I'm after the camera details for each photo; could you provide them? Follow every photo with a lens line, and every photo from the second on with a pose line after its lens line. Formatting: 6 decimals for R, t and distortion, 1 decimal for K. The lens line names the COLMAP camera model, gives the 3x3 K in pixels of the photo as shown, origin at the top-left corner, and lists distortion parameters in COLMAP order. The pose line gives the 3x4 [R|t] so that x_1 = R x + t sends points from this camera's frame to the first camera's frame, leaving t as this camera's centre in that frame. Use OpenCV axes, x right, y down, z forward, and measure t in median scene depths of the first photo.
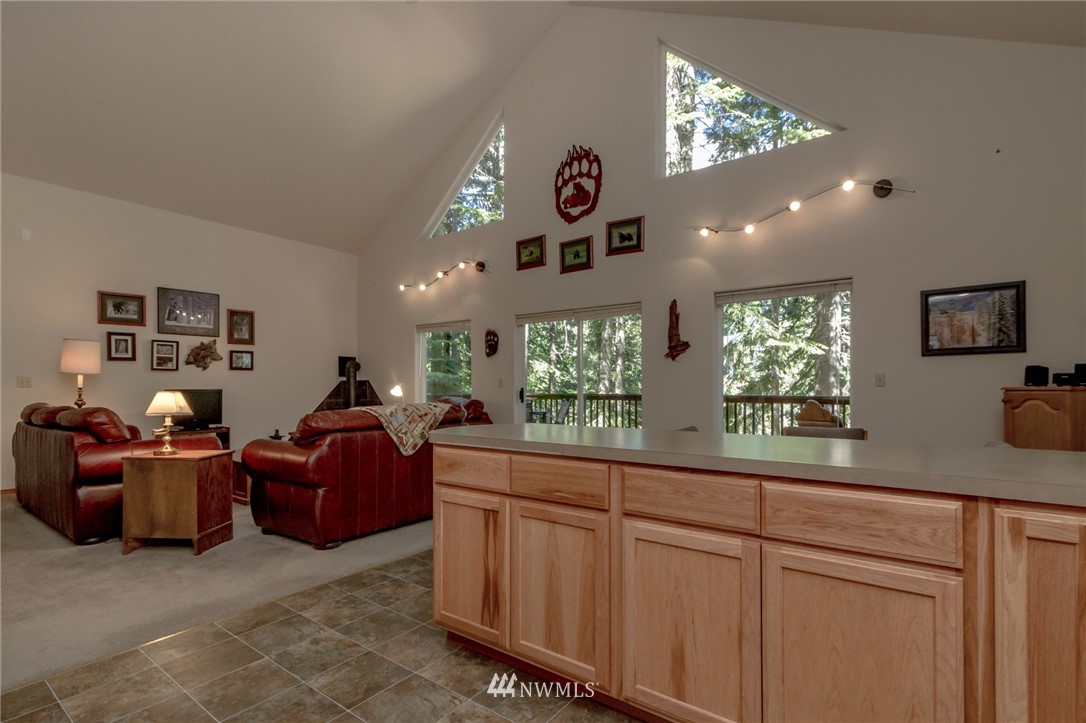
lens RADIAL K [[519.2, 0, 539.8], [0, 519.2, 382.0], [0, 0, 1]] dist [0.005162, 0.000310]
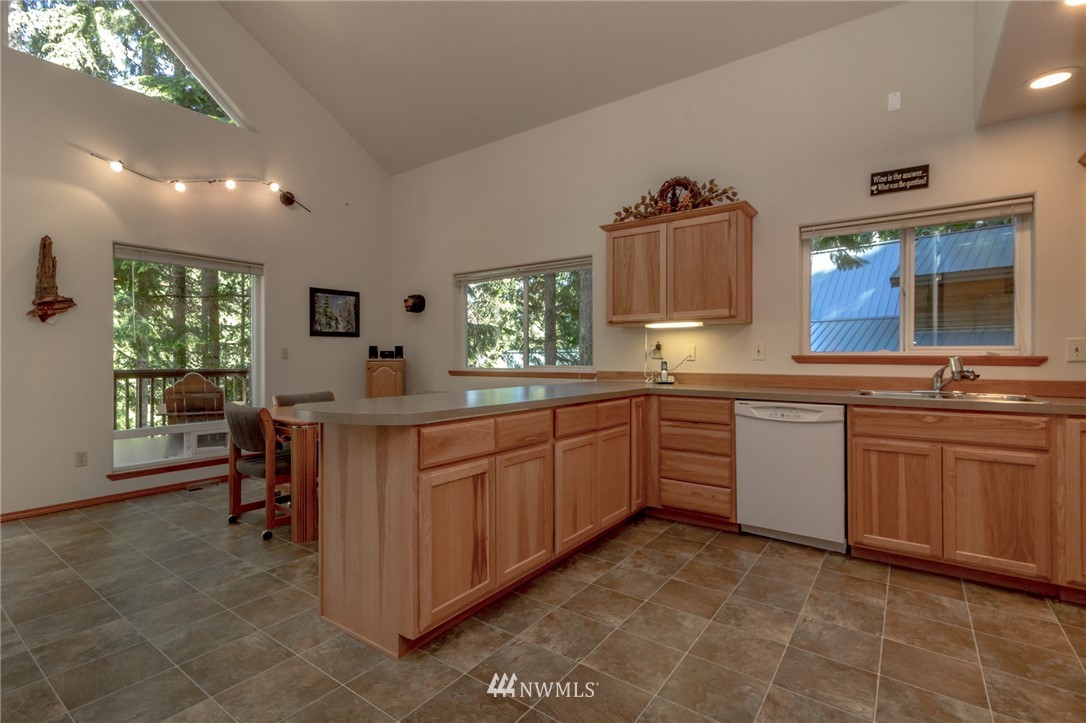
lens RADIAL K [[503.9, 0, 536.9], [0, 503.9, 354.7], [0, 0, 1]] dist [0.008144, 0.000265]
pose [[-0.022199, 0.008603, 0.999717, -0.385727], [-0.008860, 0.999922, -0.008801, 0.002992], [-0.999714, -0.009053, -0.022121, 0.306974]]
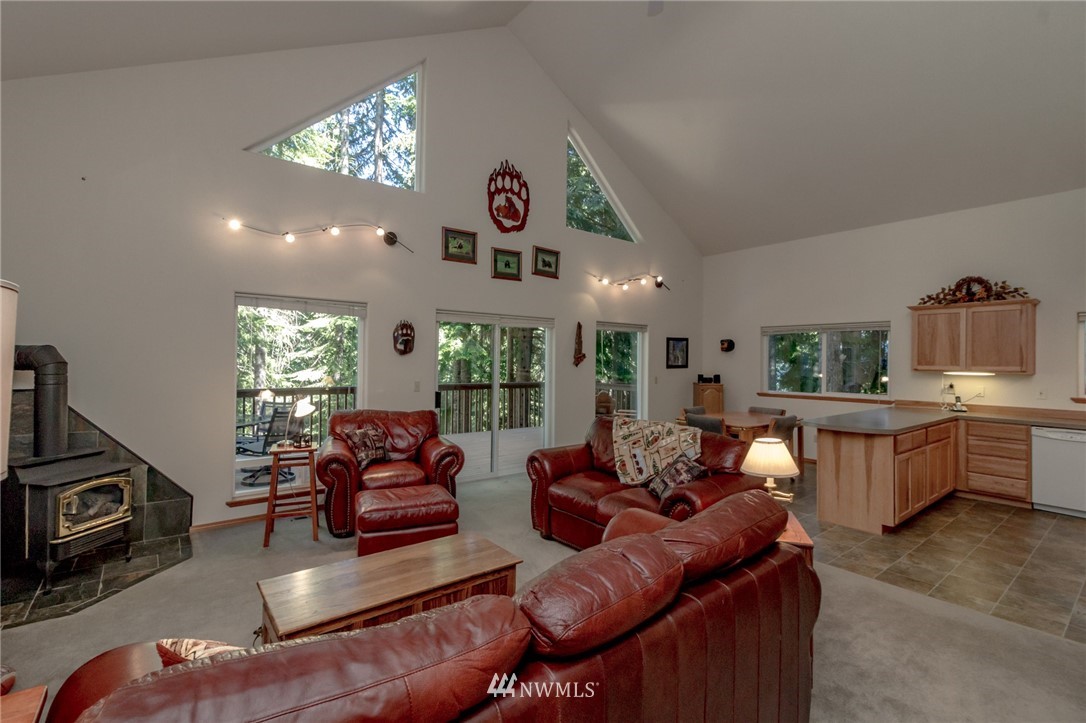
lens RADIAL K [[481.2, 0, 535.5], [0, 481.2, 354.5], [0, 0, 1]] dist [0.001091, -0.000992]
pose [[0.258008, 0.014042, 0.966041, -0.867913], [-0.020270, 0.999753, -0.009119, -0.052927], [-0.965930, -0.017229, 0.258229, 0.690261]]
